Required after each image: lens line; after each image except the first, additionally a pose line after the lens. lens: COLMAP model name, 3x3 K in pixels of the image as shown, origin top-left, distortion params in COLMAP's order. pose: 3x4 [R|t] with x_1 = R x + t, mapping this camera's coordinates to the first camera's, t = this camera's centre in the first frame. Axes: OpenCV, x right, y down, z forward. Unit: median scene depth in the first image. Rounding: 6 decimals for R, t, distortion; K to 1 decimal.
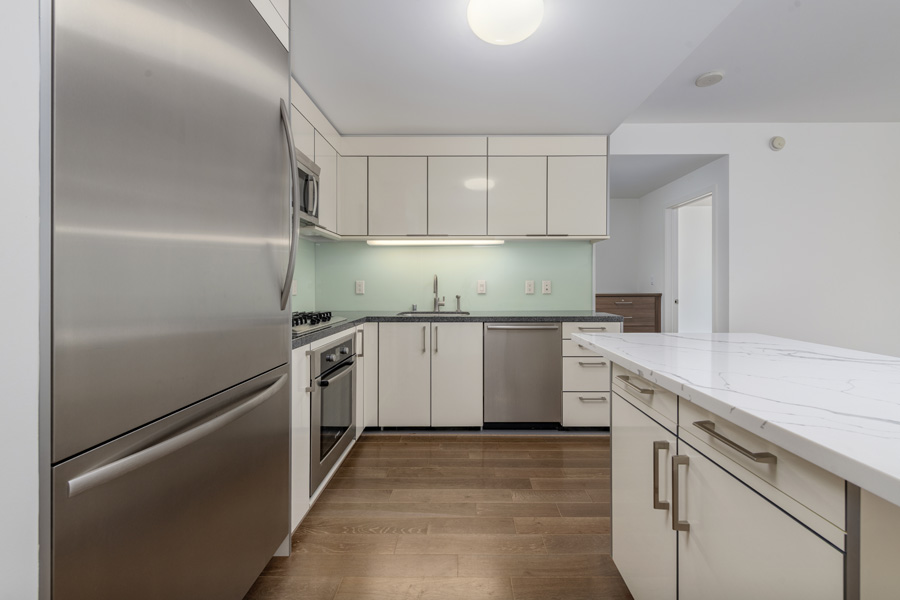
lens RADIAL K [[375.9, 0, 467.1], [0, 375.9, 285.0], [0, 0, 1]] dist [0.000880, 0.000106]
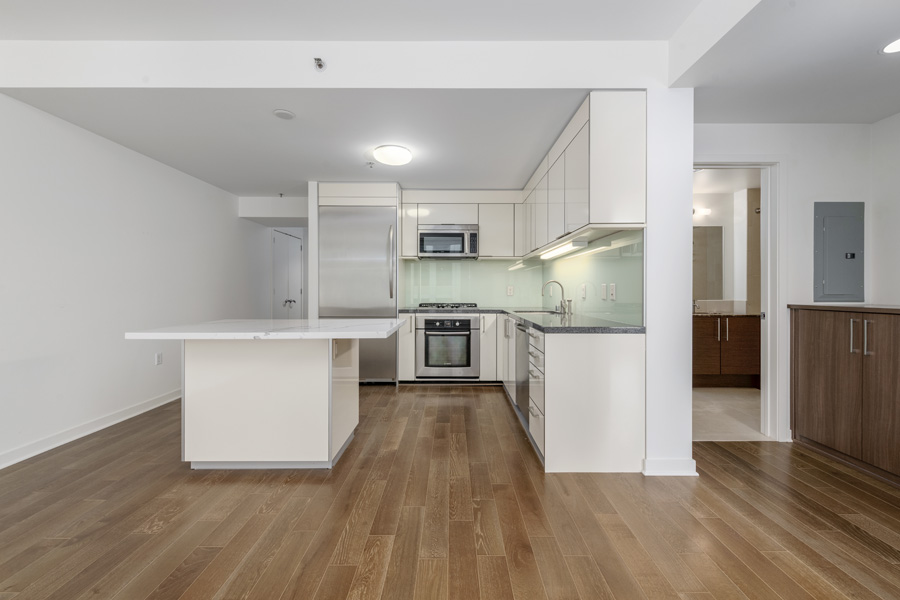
lens RADIAL K [[363.6, 0, 452.8], [0, 363.6, 292.0], [0, 0, 1]] dist [0.002814, 0.000517]
pose [[-0.017228, 0.007377, -0.999824, 1.065114], [0.001785, 0.999971, 0.007347, -0.000450], [0.999850, -0.001658, -0.017241, 0.705649]]
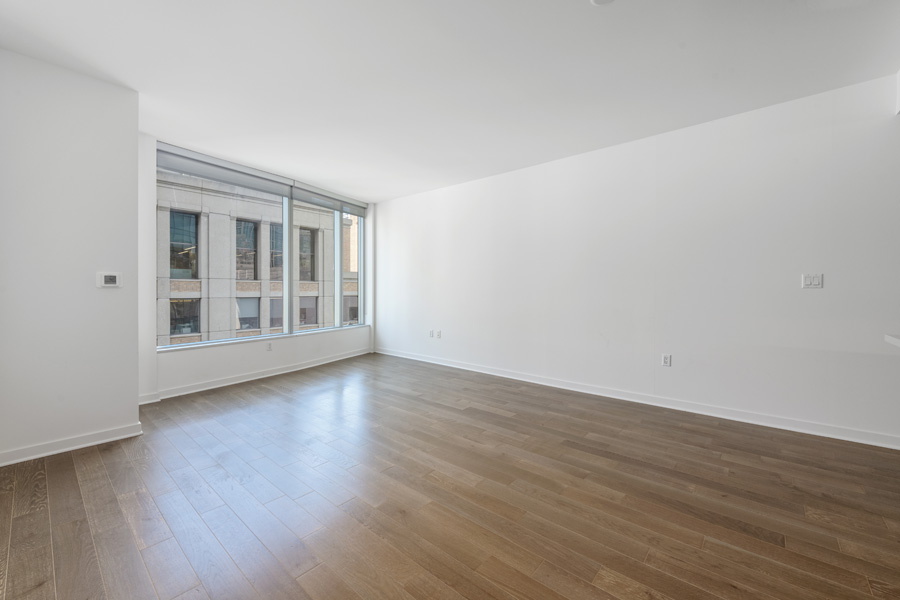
lens RADIAL K [[363.6, 0, 452.8], [0, 363.6, 292.0], [0, 0, 1]] dist [0.002814, 0.000517]
pose [[-0.746293, 0.001309, 0.665616, 0.580577], [0.001291, 0.999999, -0.000520, 0.002241], [-0.665616, 0.000471, -0.746294, 1.055242]]
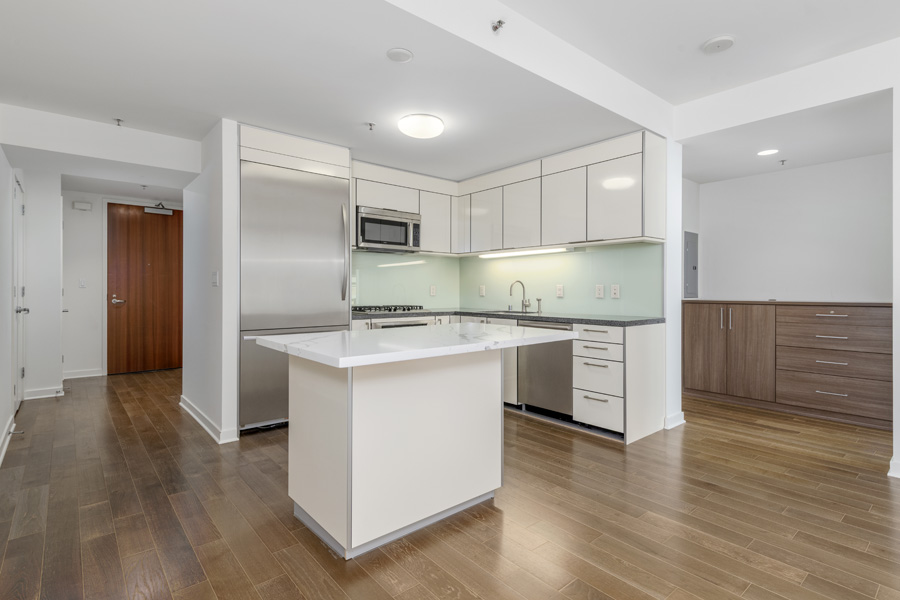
lens RADIAL K [[452.1, 0, 451.9], [0, 452.1, 292.1], [0, 0, 1]] dist [0.000801, -0.000226]
pose [[0.636850, 0.005130, -0.770971, 0.898365], [-0.001492, 0.999984, 0.005422, 0.001932], [0.770987, -0.002302, 0.636847, -0.083128]]
